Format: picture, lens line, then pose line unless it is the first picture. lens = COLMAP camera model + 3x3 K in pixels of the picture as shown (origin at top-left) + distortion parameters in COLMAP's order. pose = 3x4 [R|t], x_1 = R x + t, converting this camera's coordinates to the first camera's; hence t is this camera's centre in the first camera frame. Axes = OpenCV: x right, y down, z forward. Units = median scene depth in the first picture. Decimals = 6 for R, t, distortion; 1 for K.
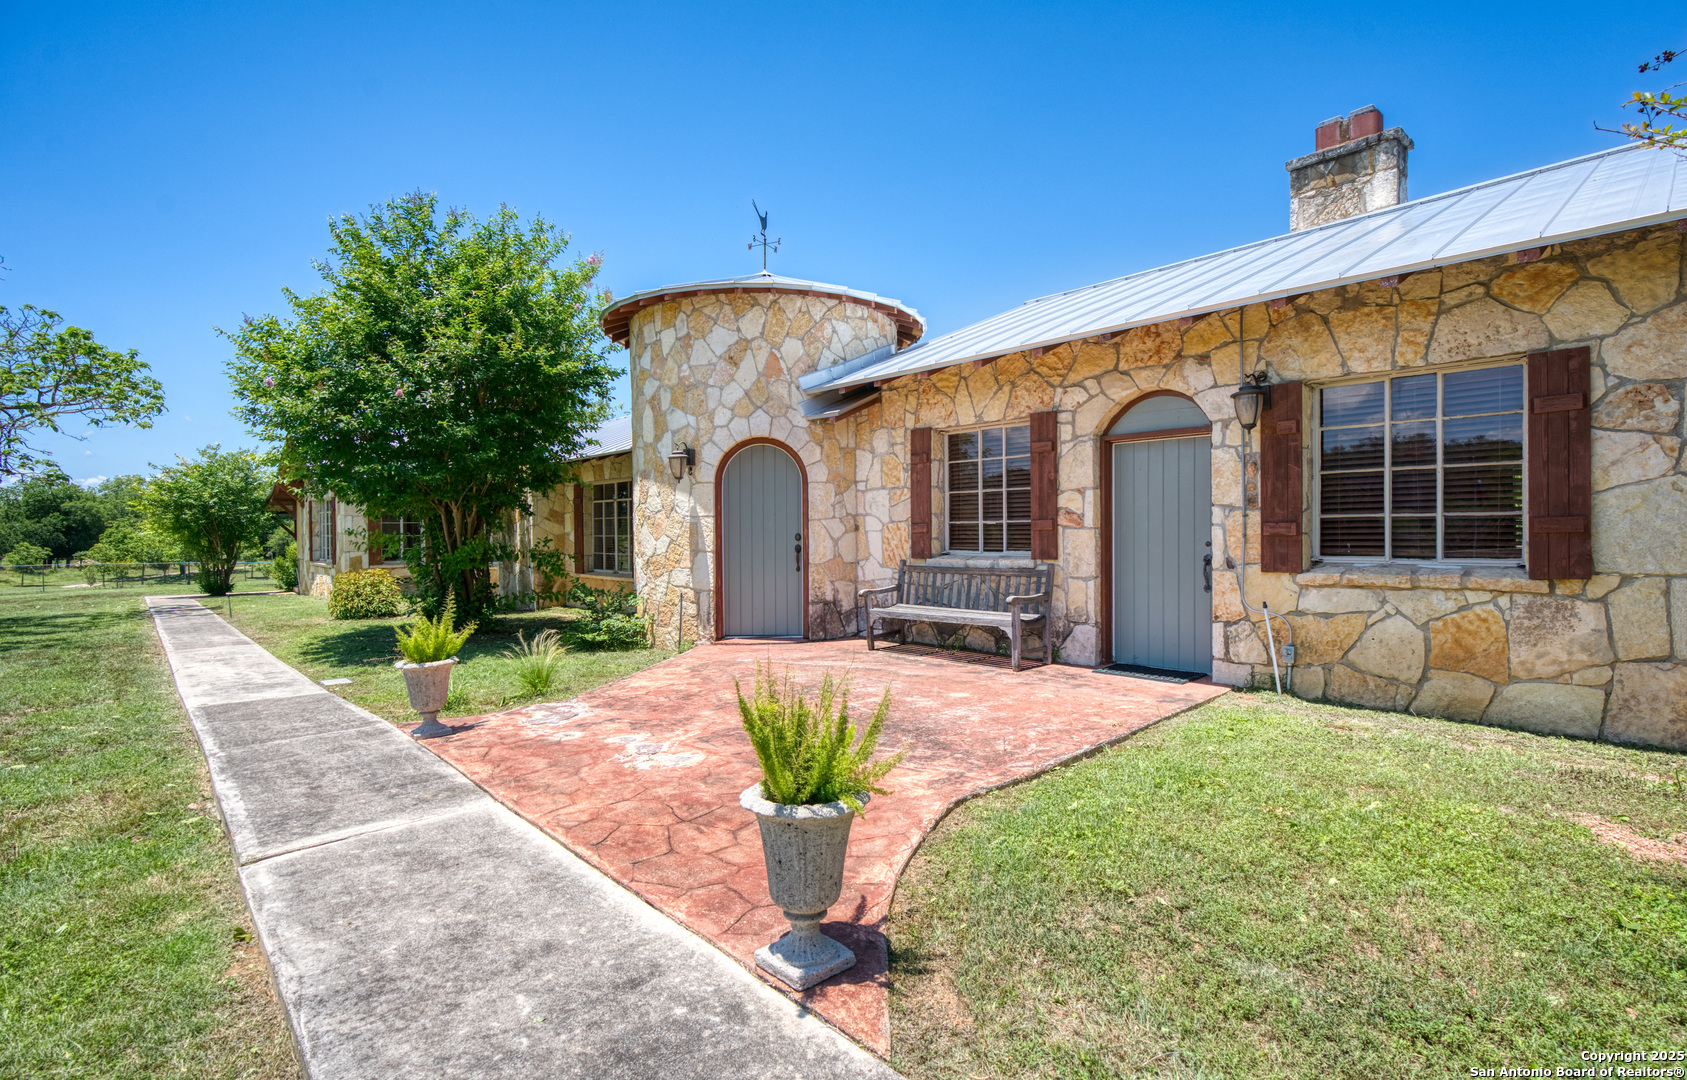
lens RADIAL K [[787.1, 0, 843.5], [0, 787.1, 540.0], [0, 0, 1]] dist [-0.000189, 0.000004]
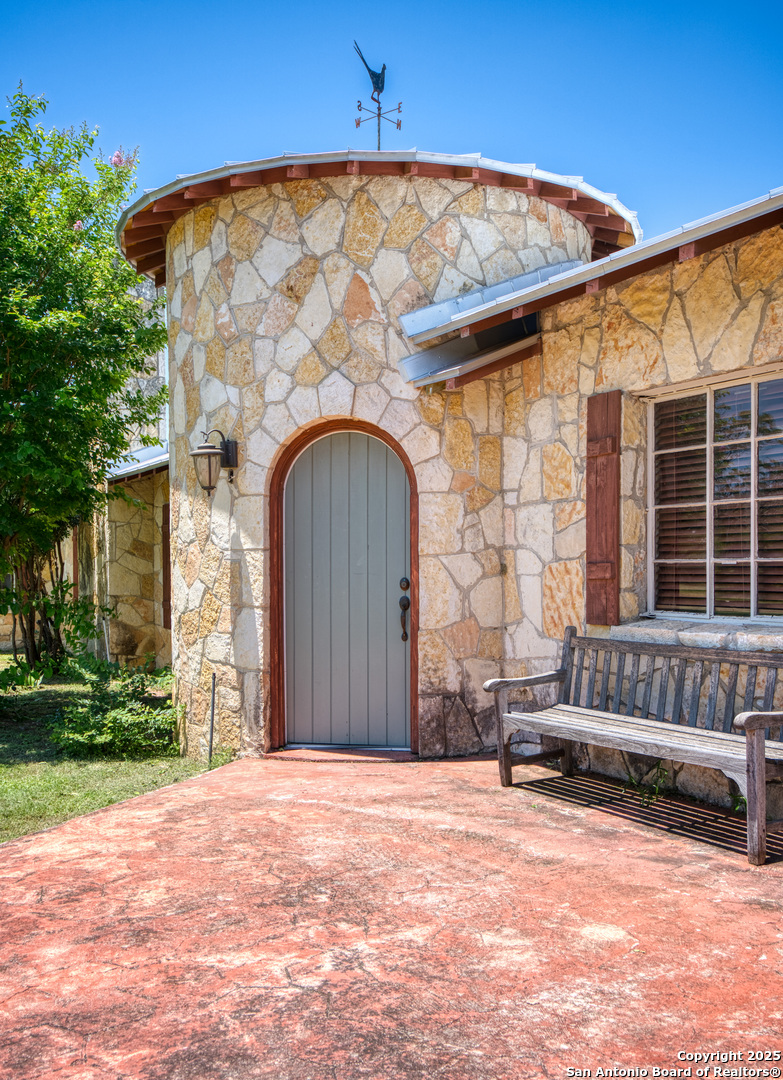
lens RADIAL K [[1004.2, 0, 391.8], [0, 1004.2, 587.3], [0, 0, 1]] dist [0.013797, 0.004127]
pose [[0.977843, 0.007827, -0.209195, 0.096406], [-0.005873, 0.999933, 0.009960, -0.009169], [0.209259, -0.008510, 0.977823, 0.253626]]
